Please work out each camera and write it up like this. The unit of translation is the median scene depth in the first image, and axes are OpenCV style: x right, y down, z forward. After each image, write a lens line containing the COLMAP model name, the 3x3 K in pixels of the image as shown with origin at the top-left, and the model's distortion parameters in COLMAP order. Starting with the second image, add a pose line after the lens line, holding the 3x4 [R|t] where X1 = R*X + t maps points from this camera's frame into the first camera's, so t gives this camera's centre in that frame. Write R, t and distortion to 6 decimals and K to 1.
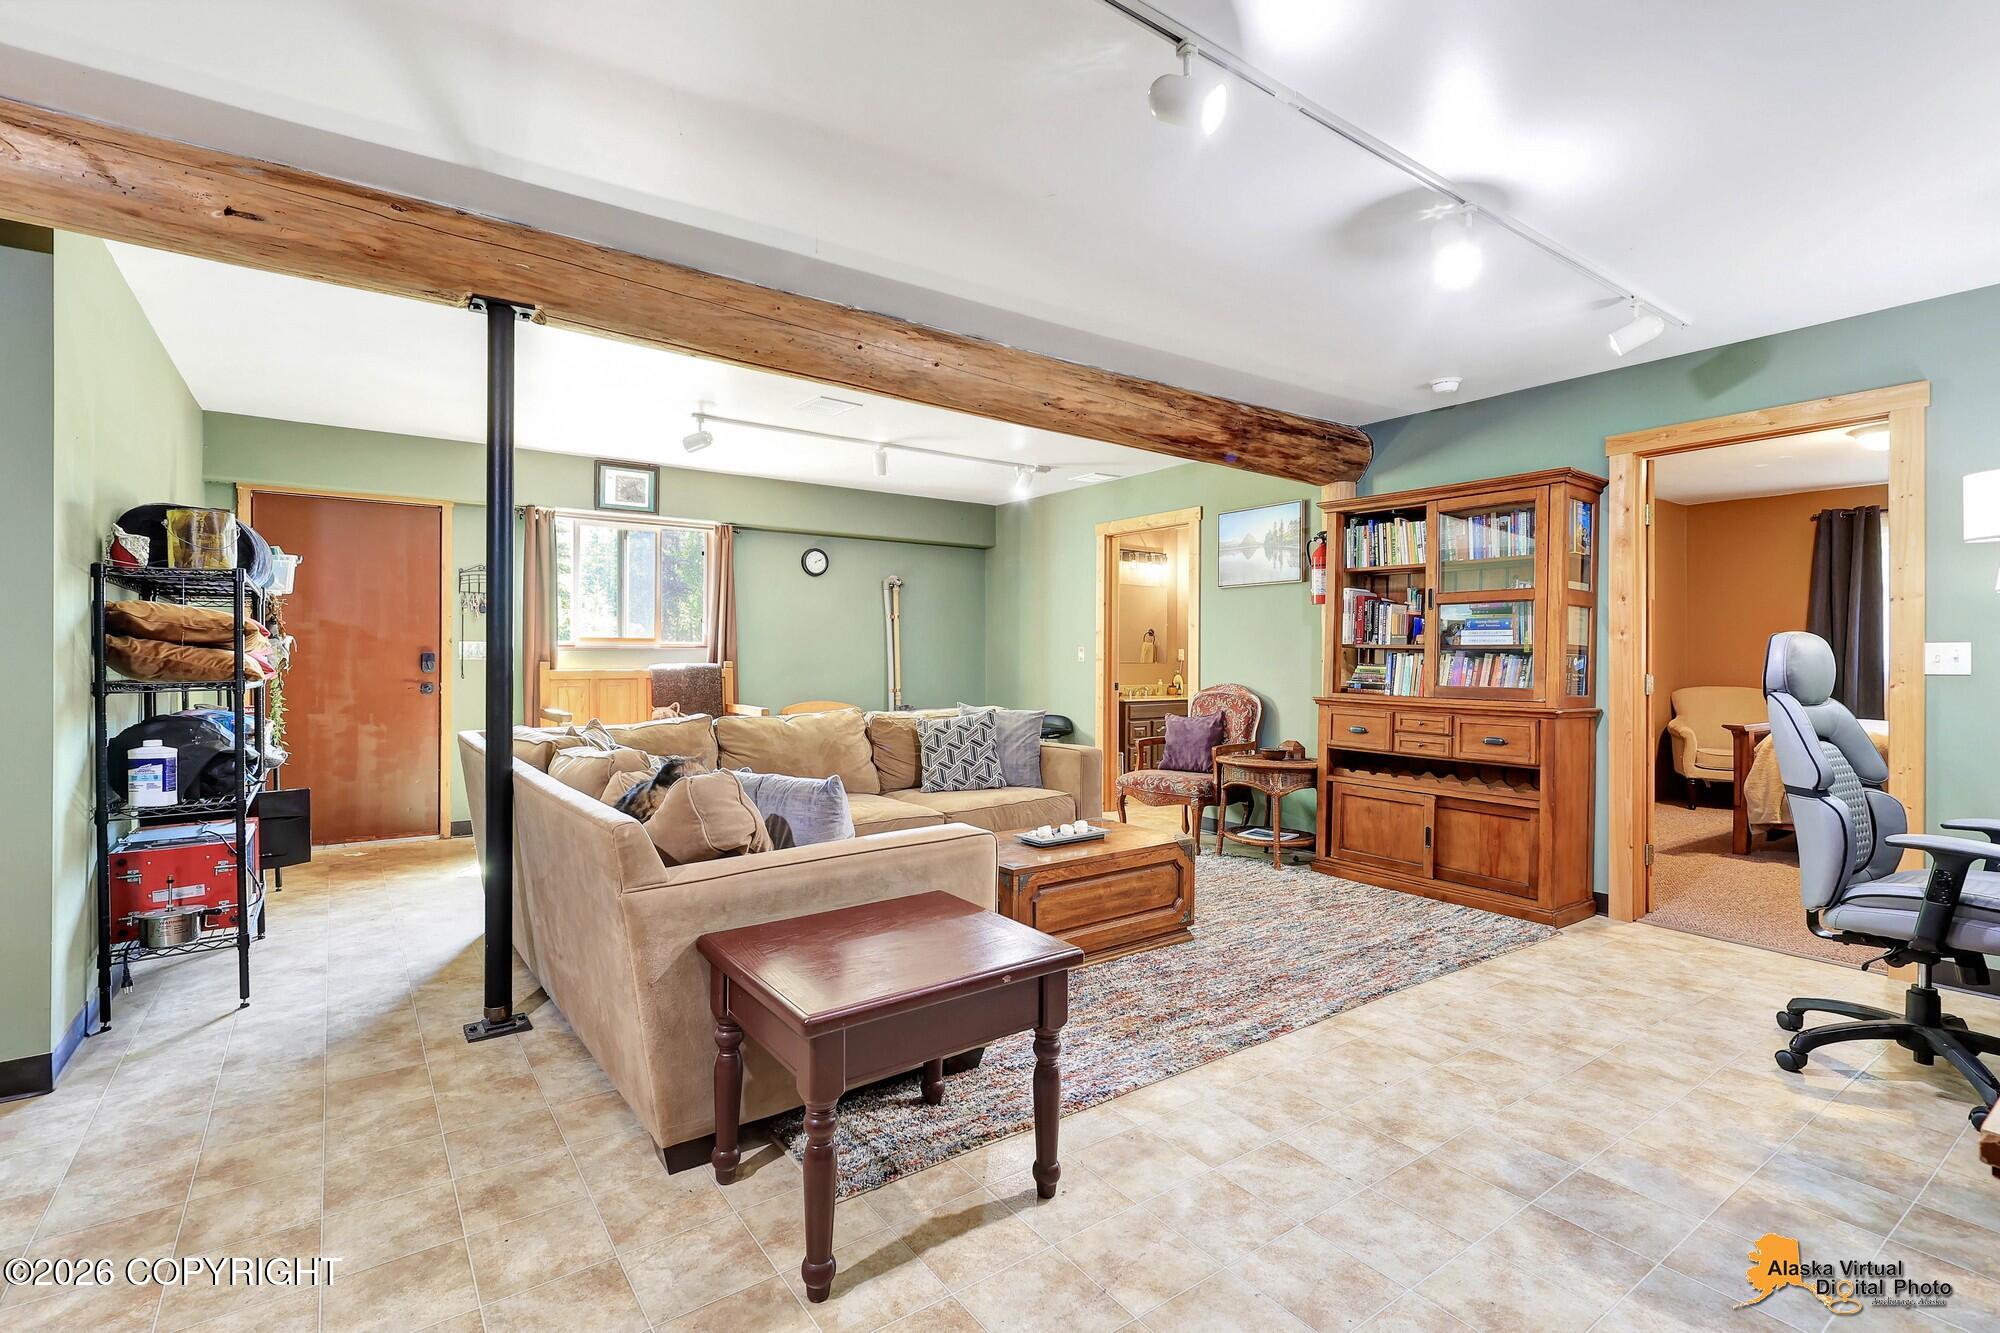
lens RADIAL K [[913.2, 0, 996.0], [0, 913.2, 658.7], [0, 0, 1]] dist [-0.003237, 0.000044]
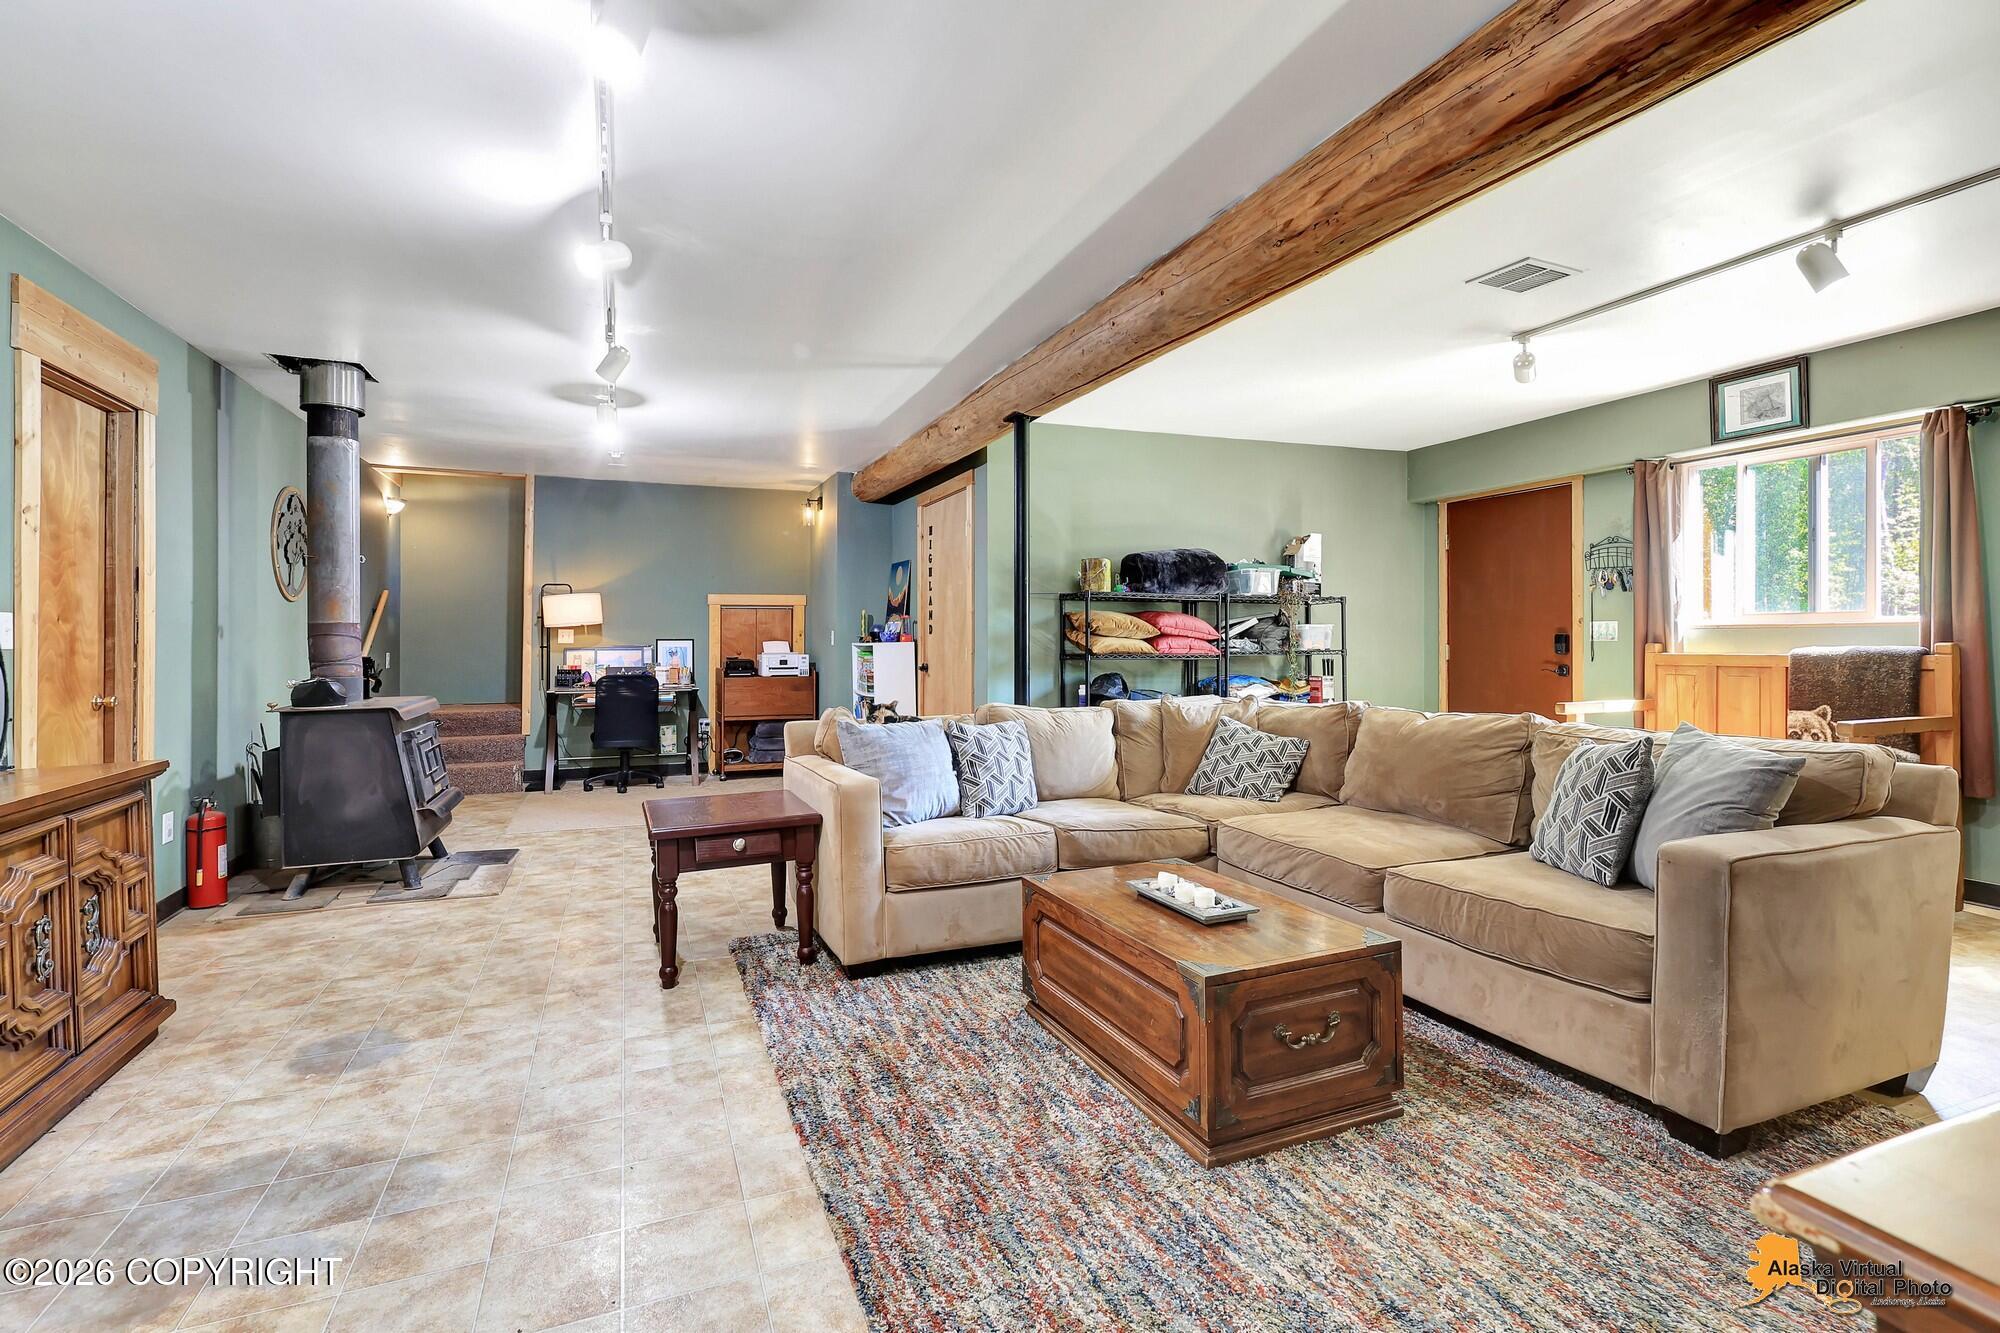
lens RADIAL K [[927.5, 0, 1002.3], [0, 927.5, 641.0], [0, 0, 1]] dist [0.002515, -0.000051]
pose [[-0.230664, -0.001992, -0.973031, 0.690102], [0.004822, 0.999983, -0.003190, 0.001009], [0.973022, -0.005428, -0.230650, 0.904239]]
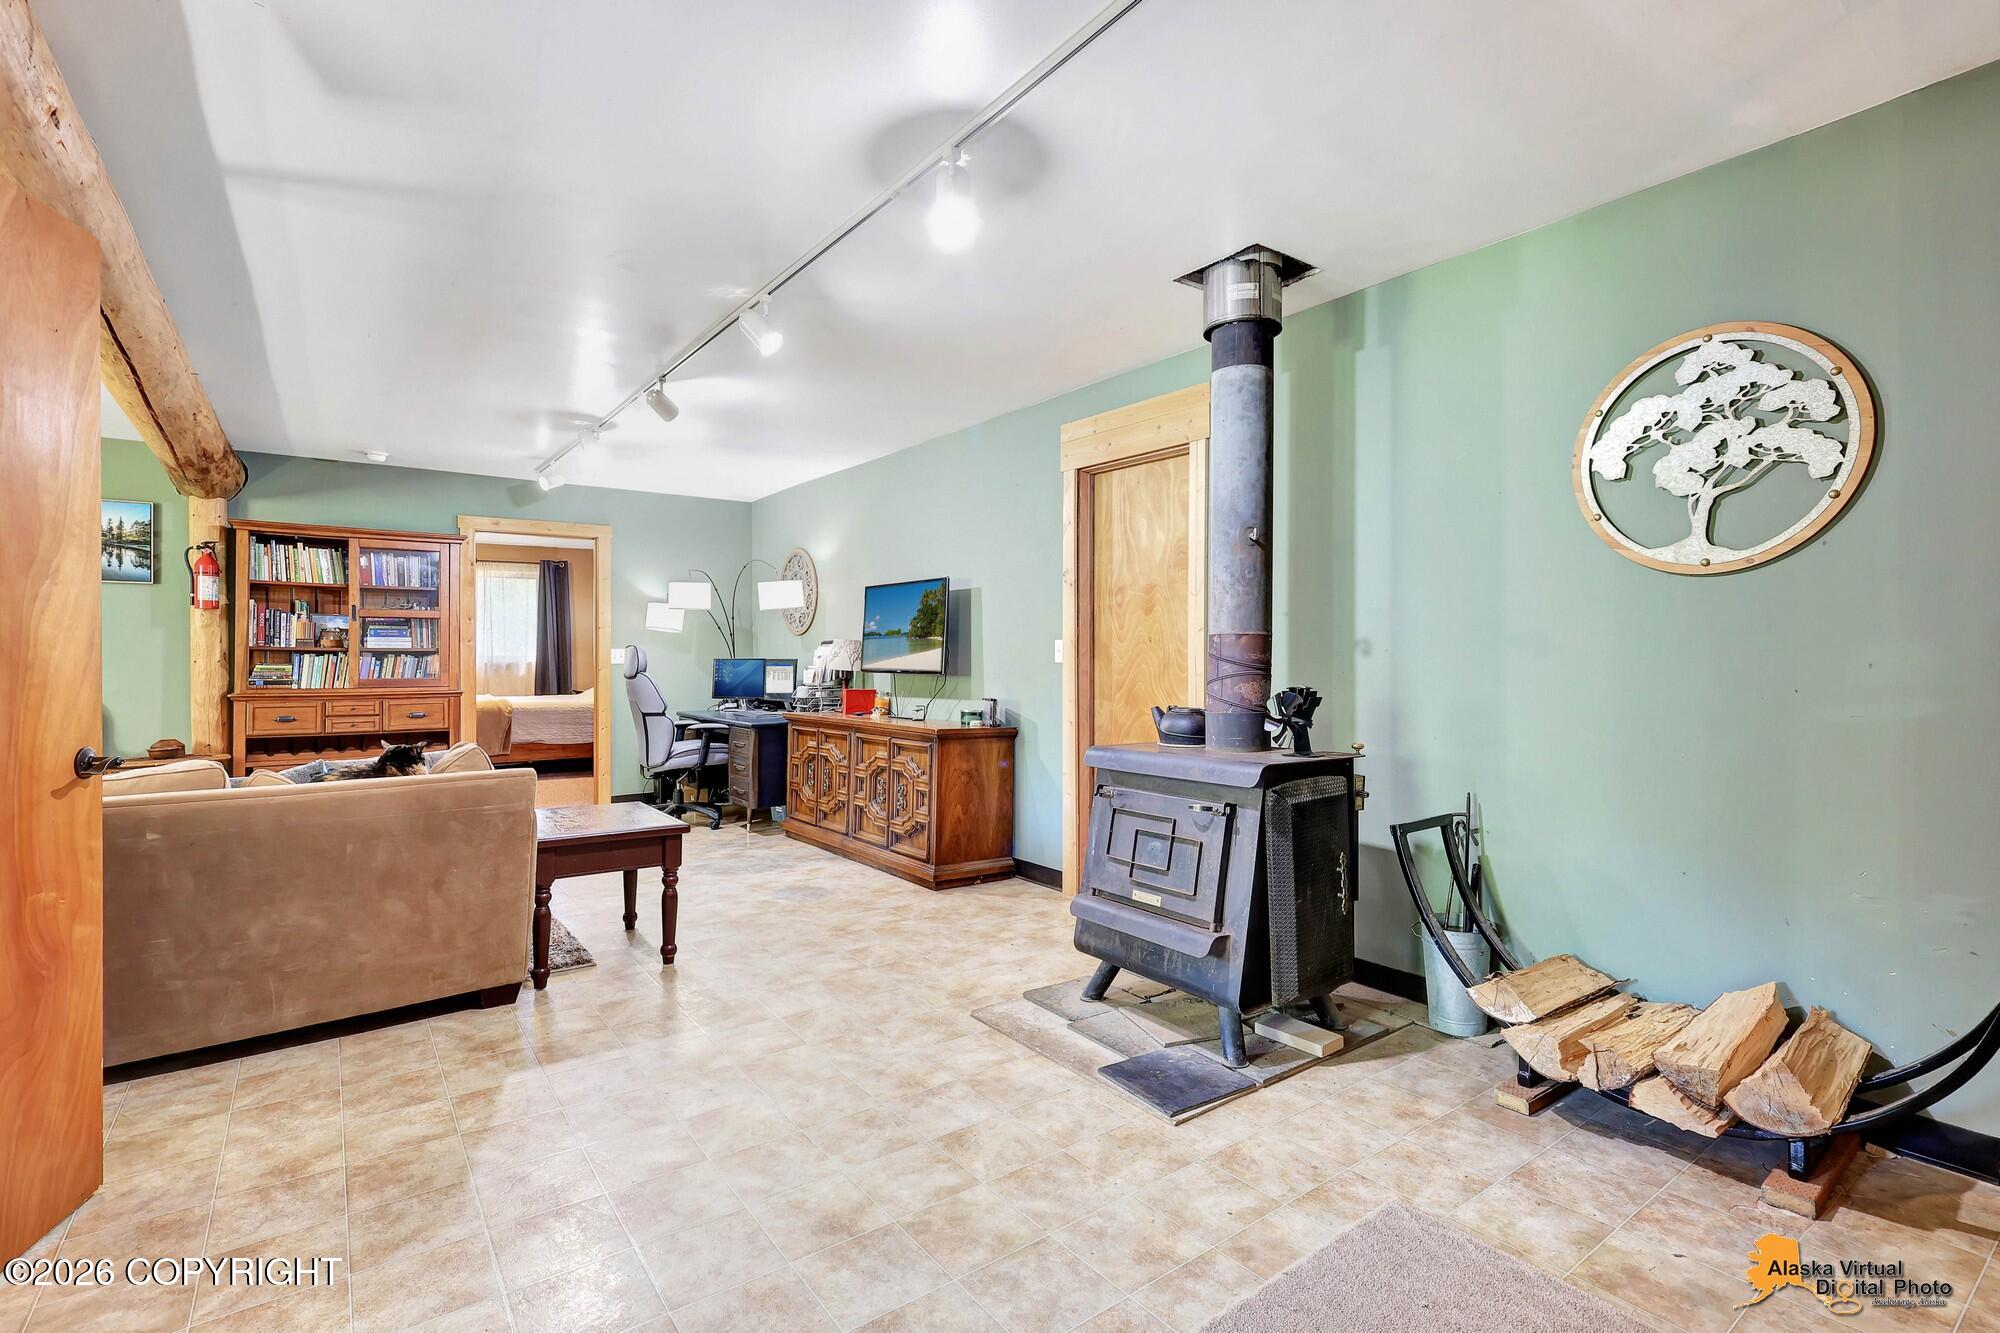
lens RADIAL K [[927.5, 0, 1002.3], [0, 927.5, 641.0], [0, 0, 1]] dist [0.002515, -0.000051]
pose [[-0.022466, 0.009523, 0.999702, -0.938761], [0.001437, 0.999954, -0.009494, -0.011752], [-0.999747, 0.001223, -0.022479, 0.105795]]
